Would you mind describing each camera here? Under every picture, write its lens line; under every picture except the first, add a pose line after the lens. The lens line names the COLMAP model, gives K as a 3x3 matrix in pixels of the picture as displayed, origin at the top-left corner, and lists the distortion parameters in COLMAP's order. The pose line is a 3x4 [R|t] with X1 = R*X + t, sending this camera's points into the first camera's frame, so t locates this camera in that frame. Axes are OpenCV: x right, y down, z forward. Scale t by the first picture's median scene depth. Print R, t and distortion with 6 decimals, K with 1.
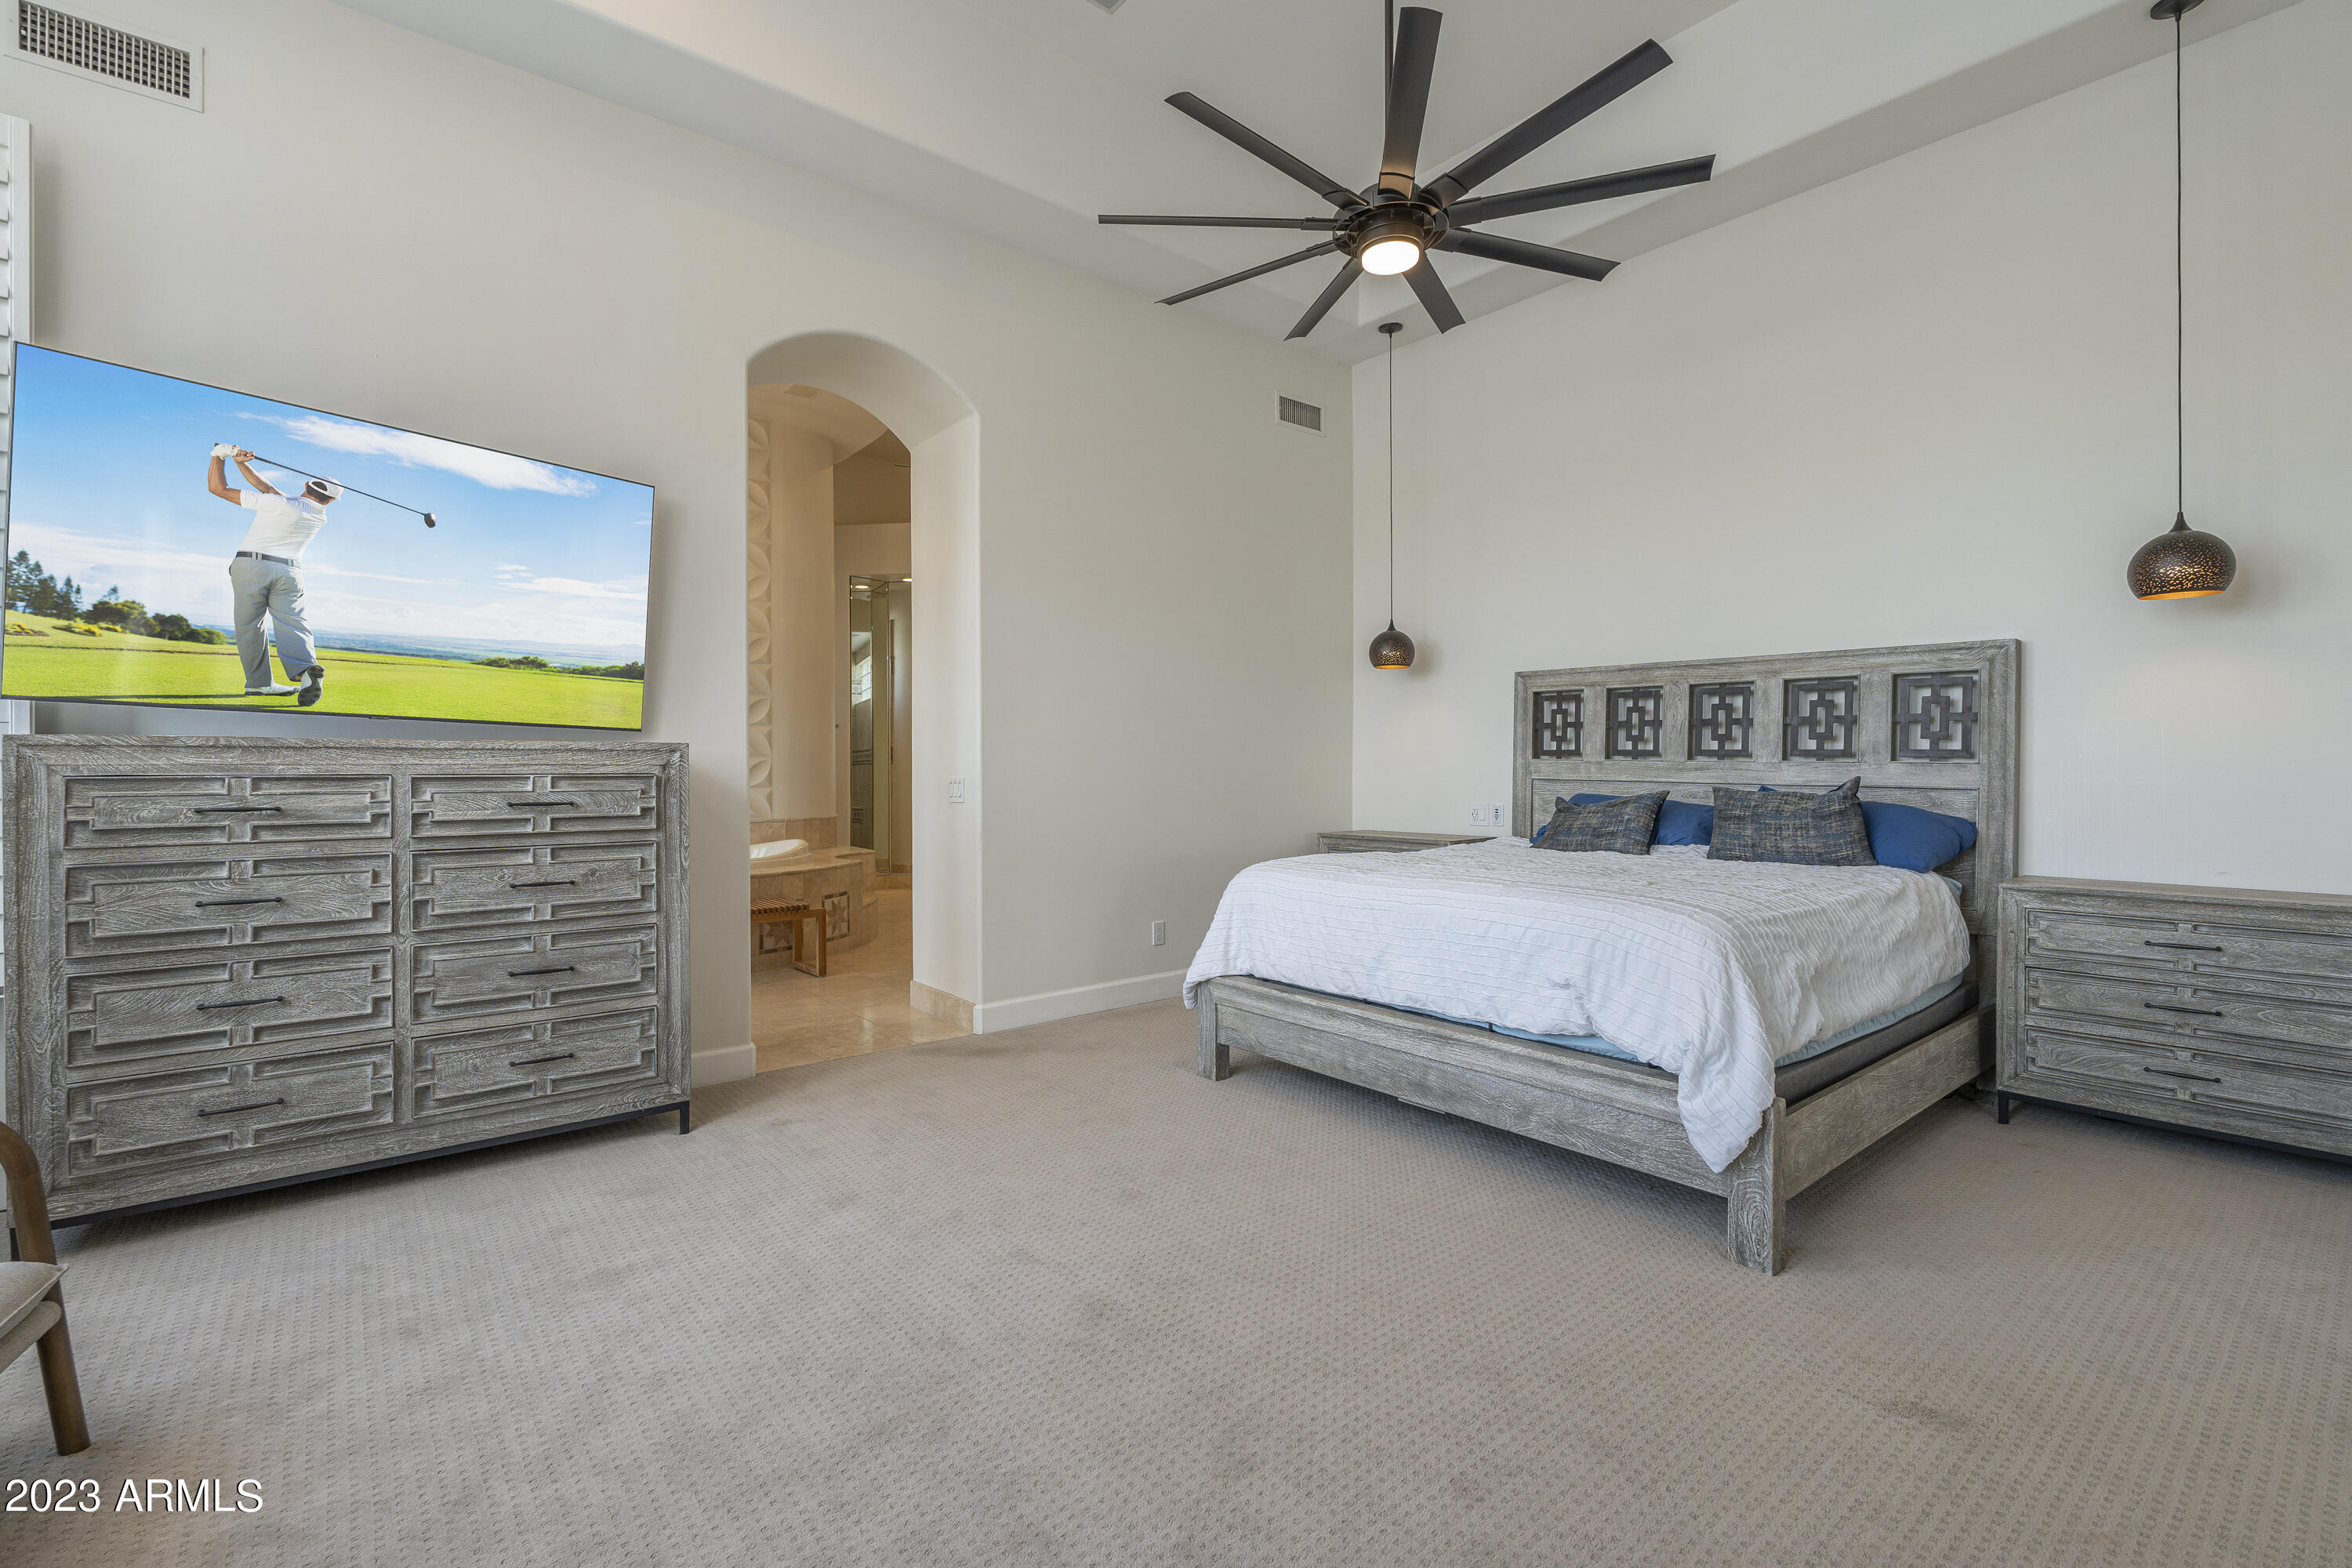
lens RADIAL K [[1025.9, 0, 1169.2], [0, 1025.9, 778.4], [0, 0, 1]] dist [-0.008368, 0.000787]
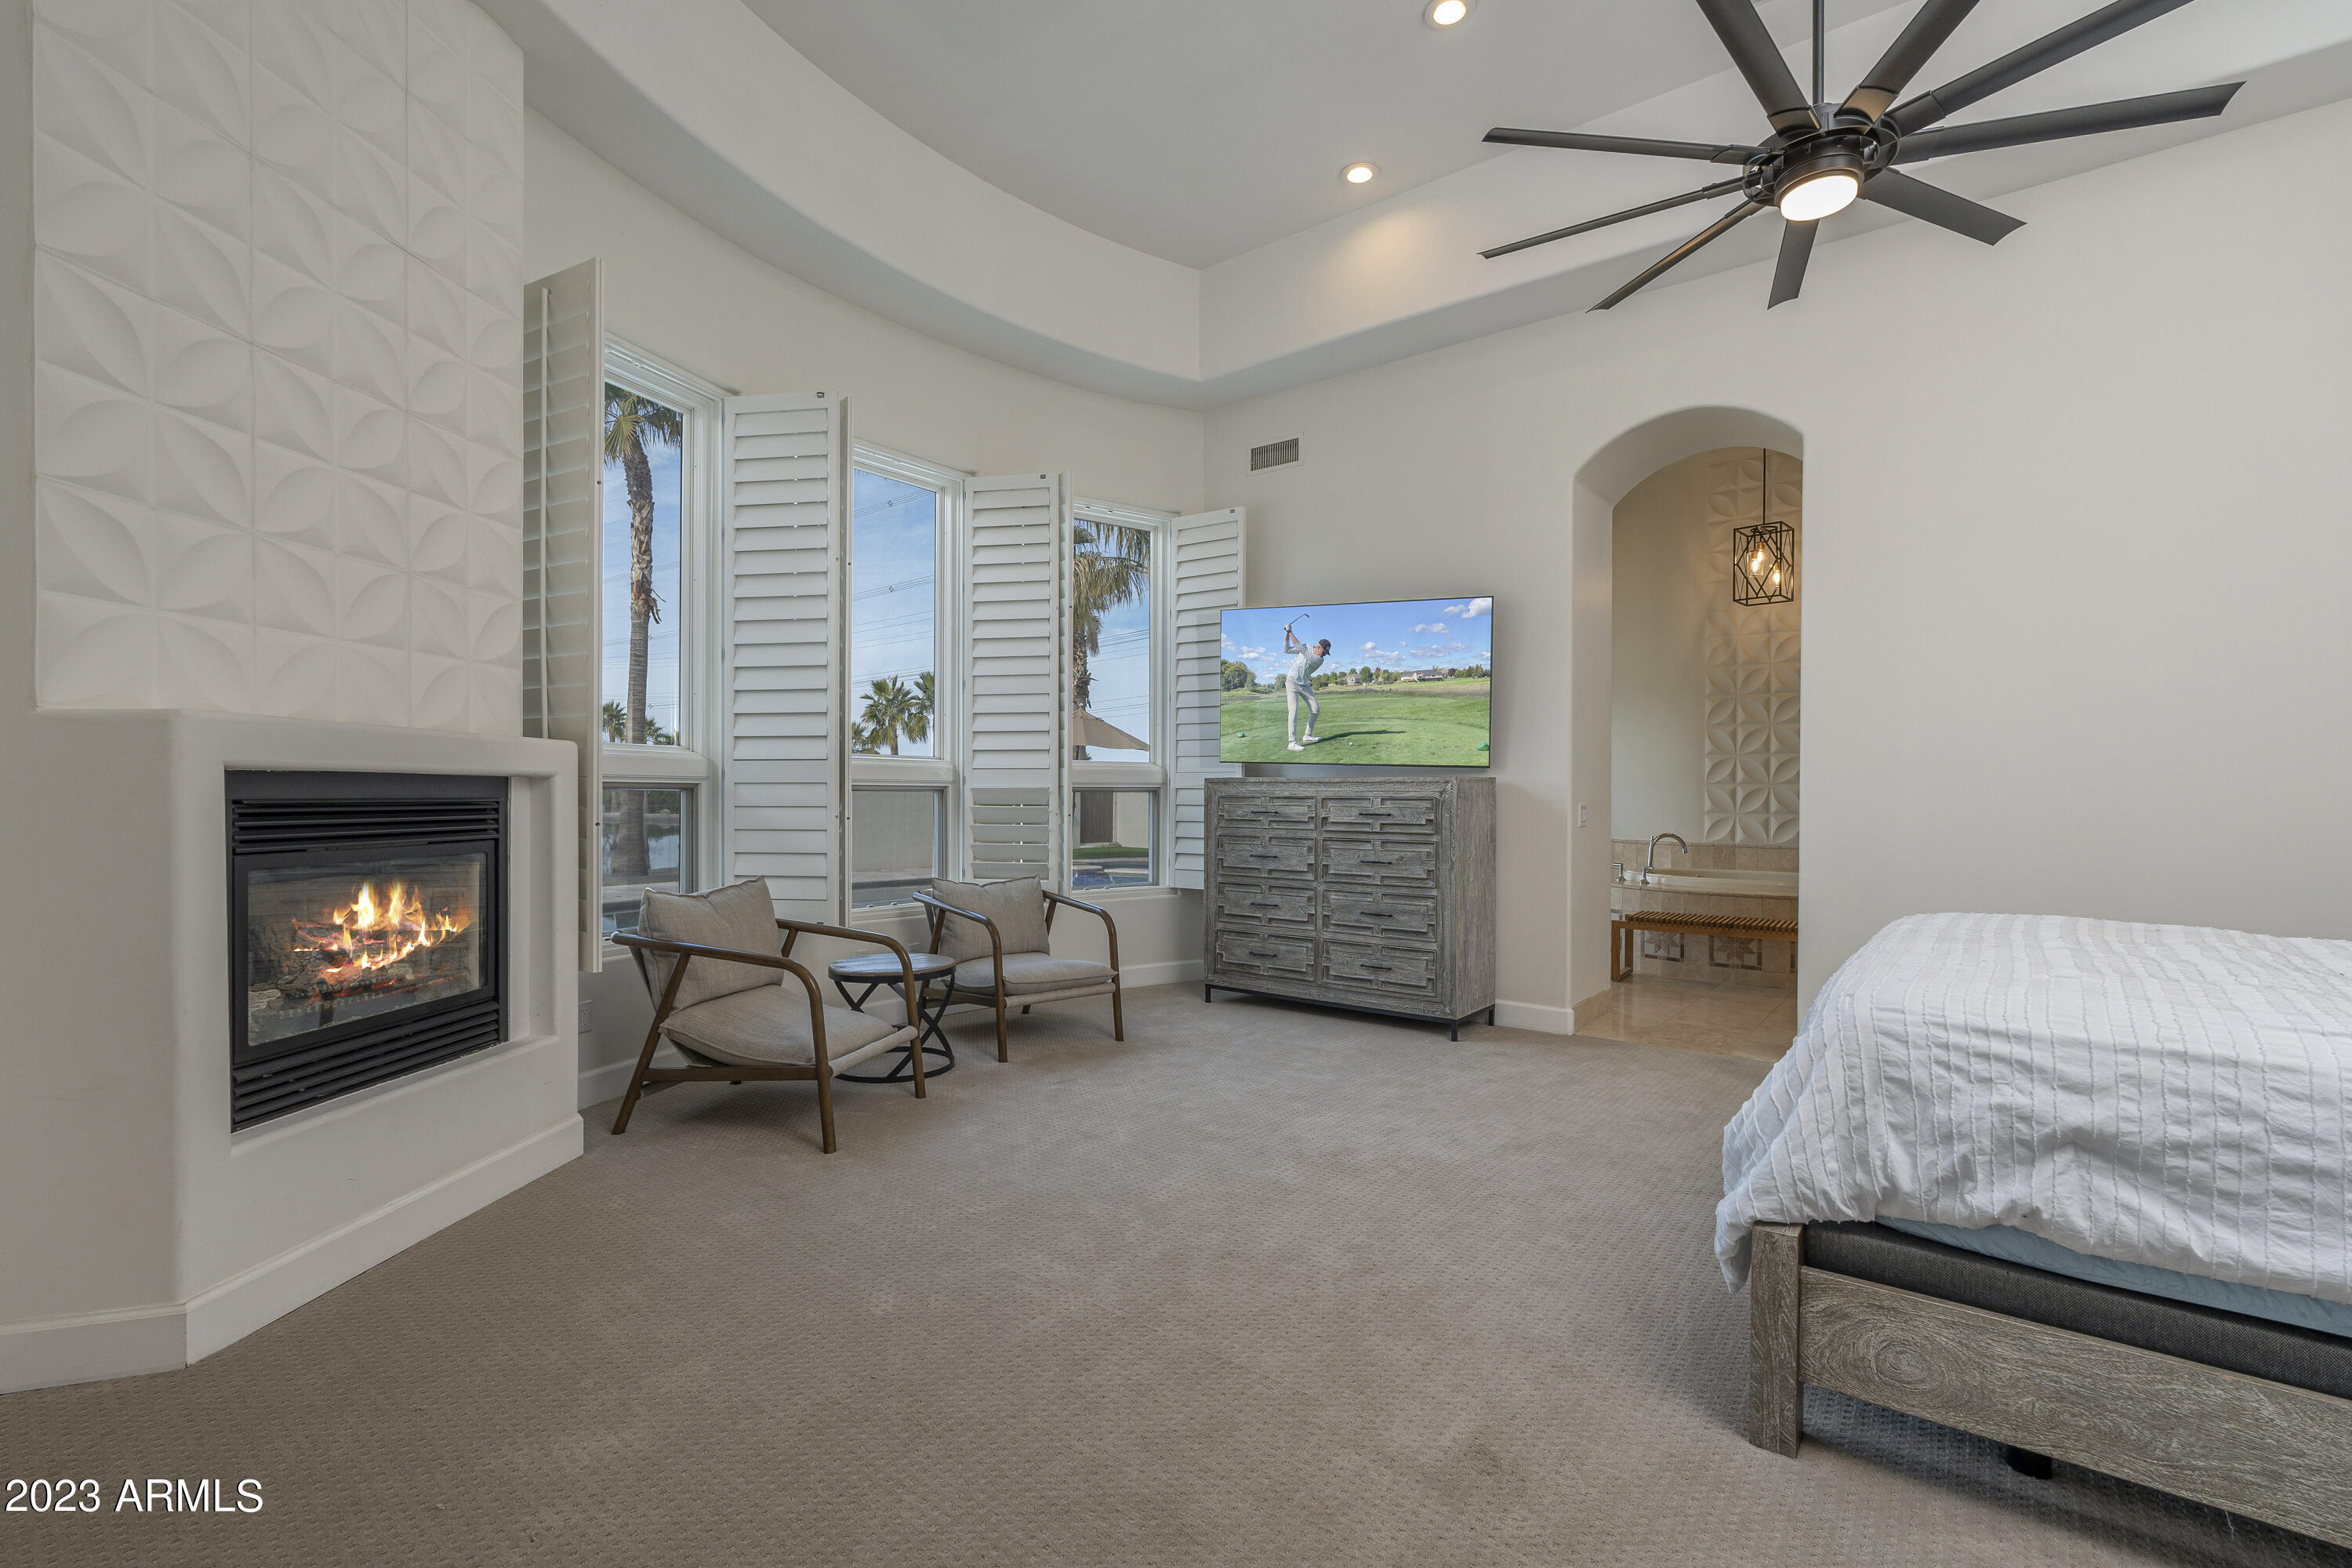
lens RADIAL K [[1025.9, 0, 1192.5], [0, 1025.9, 802.9], [0, 0, 1]] dist [-0.008368, 0.000787]
pose [[0.238108, 0.010874, -0.971178, 0.914724], [-0.015708, 0.999850, 0.007344, -0.001558], [0.971112, 0.013506, 0.238243, 0.293216]]
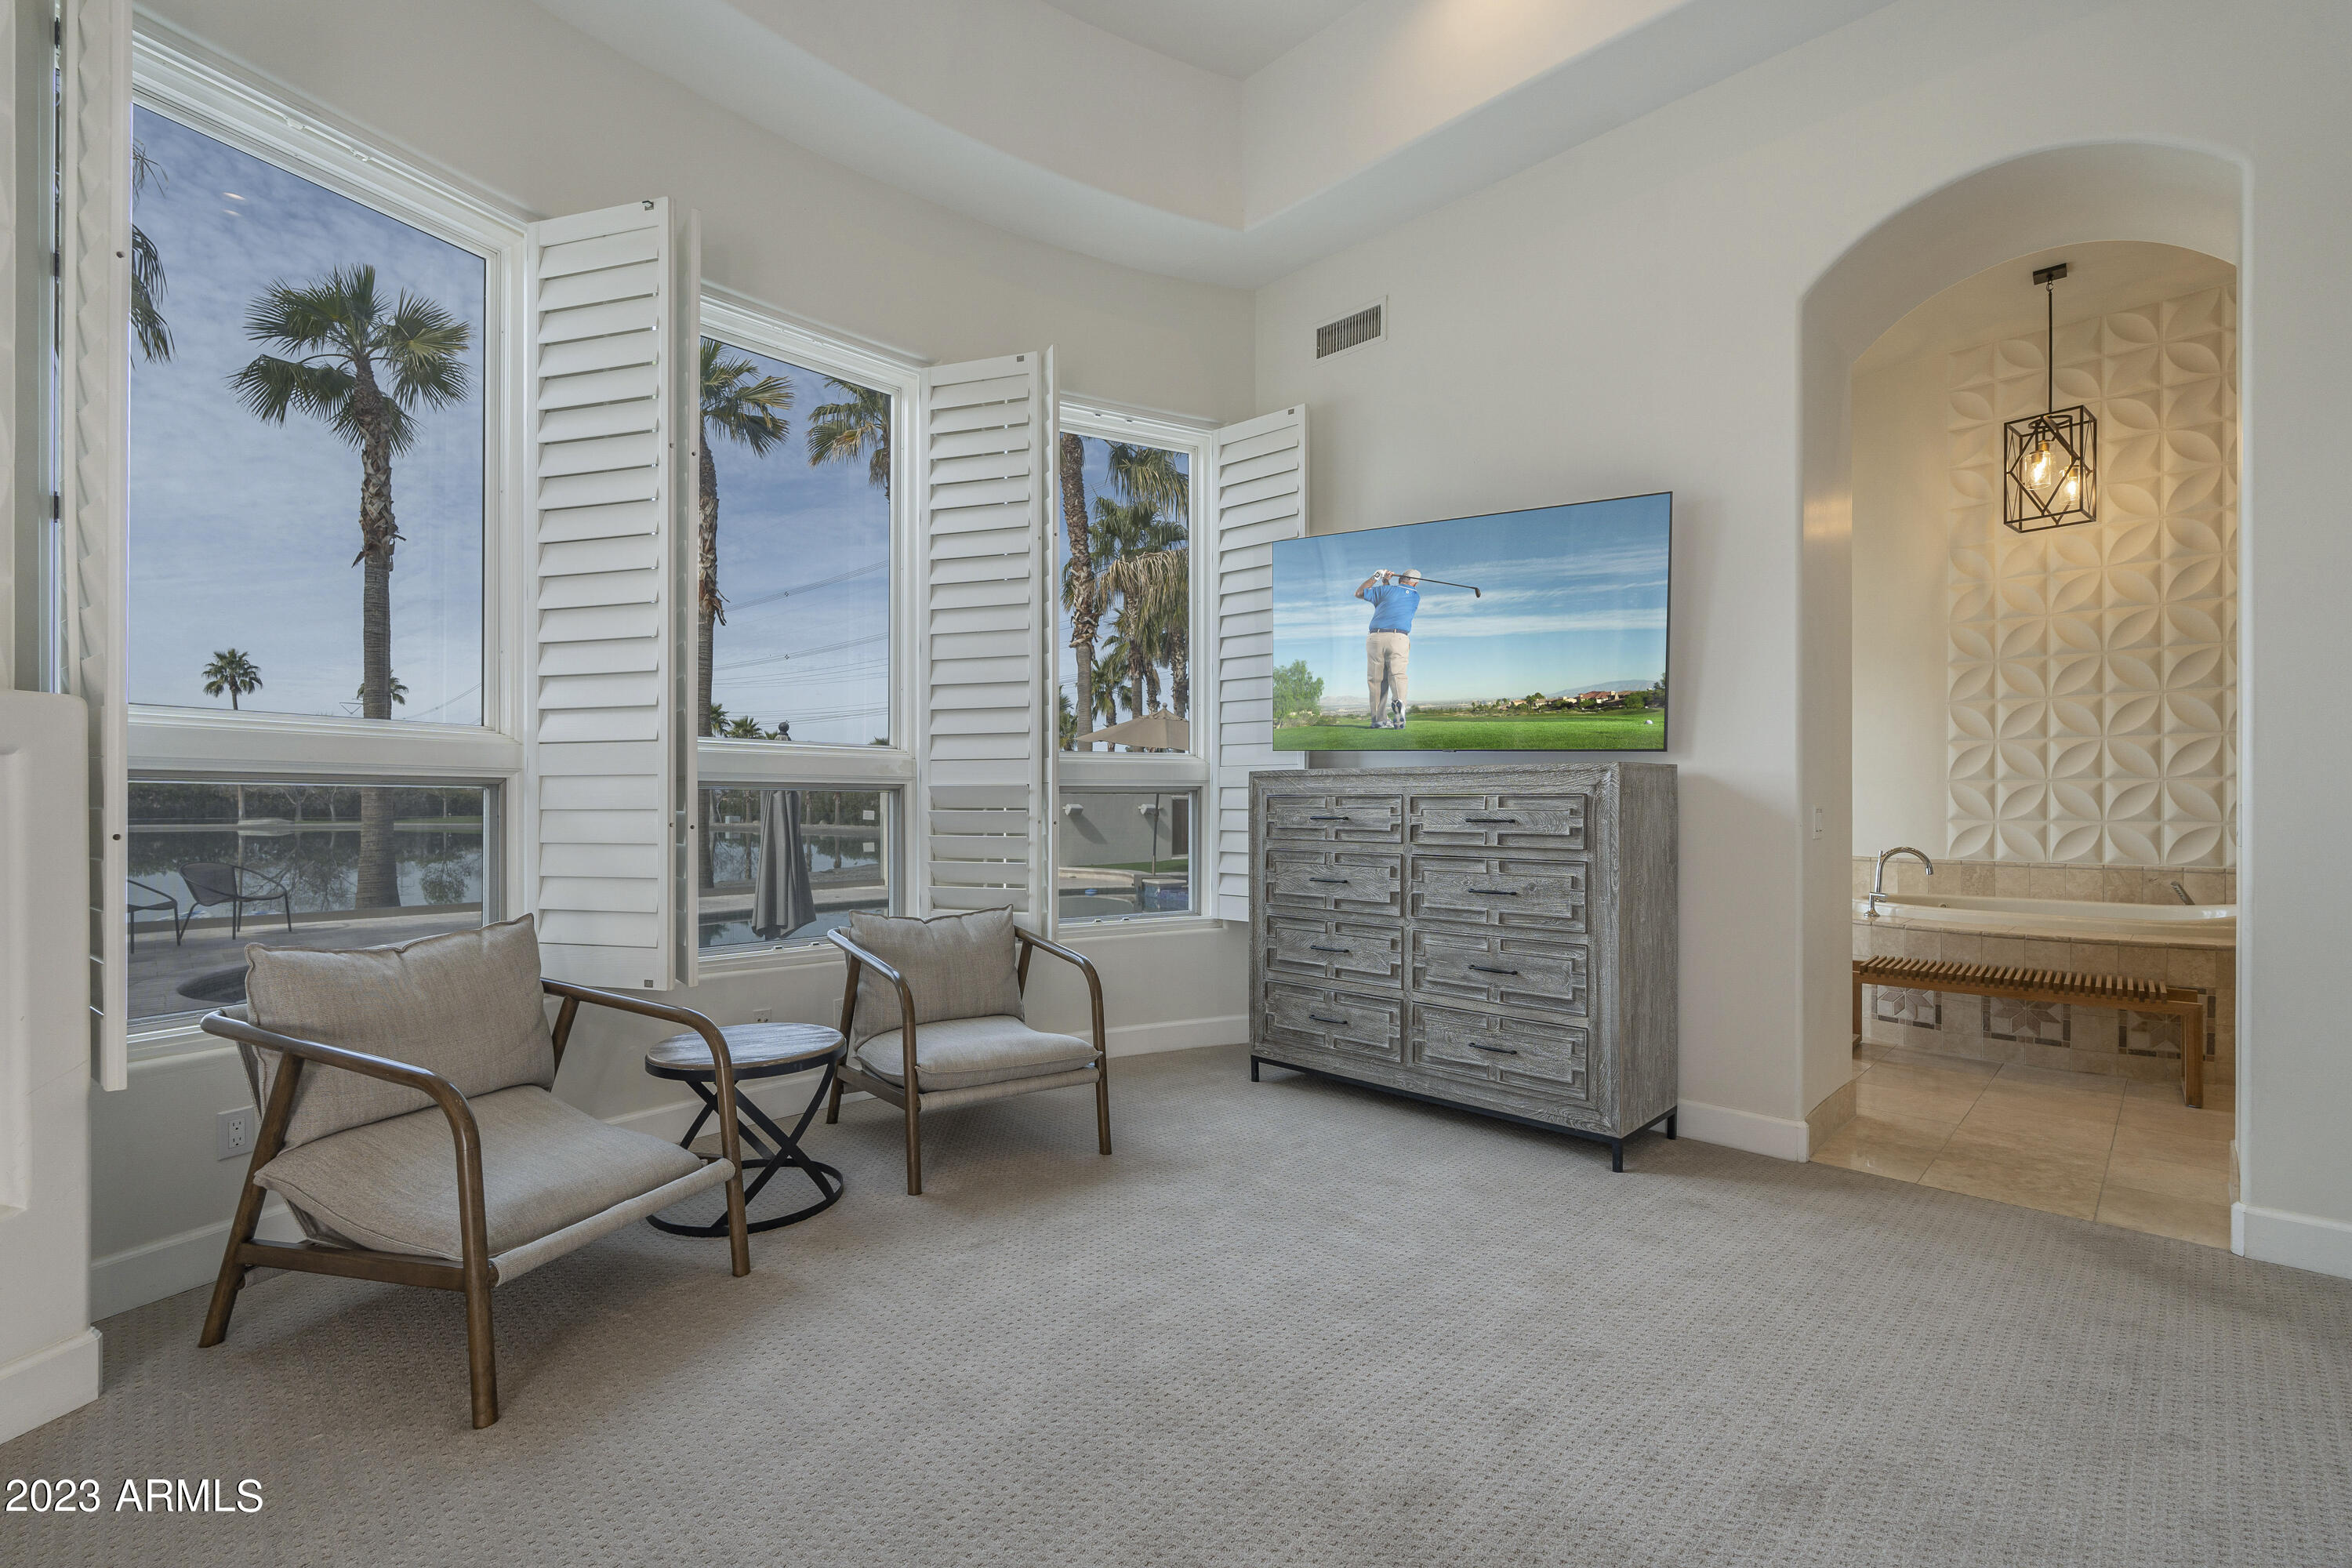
lens RADIAL K [[1025.9, 0, 1179.6], [0, 1025.9, 803.2], [0, 0, 1]] dist [-0.008368, 0.000787]
pose [[0.118293, 0.001516, -0.992978, 0.447524], [-0.012530, 0.999921, 0.000034, 0.009589], [0.992900, 0.012438, 0.118303, 0.504752]]
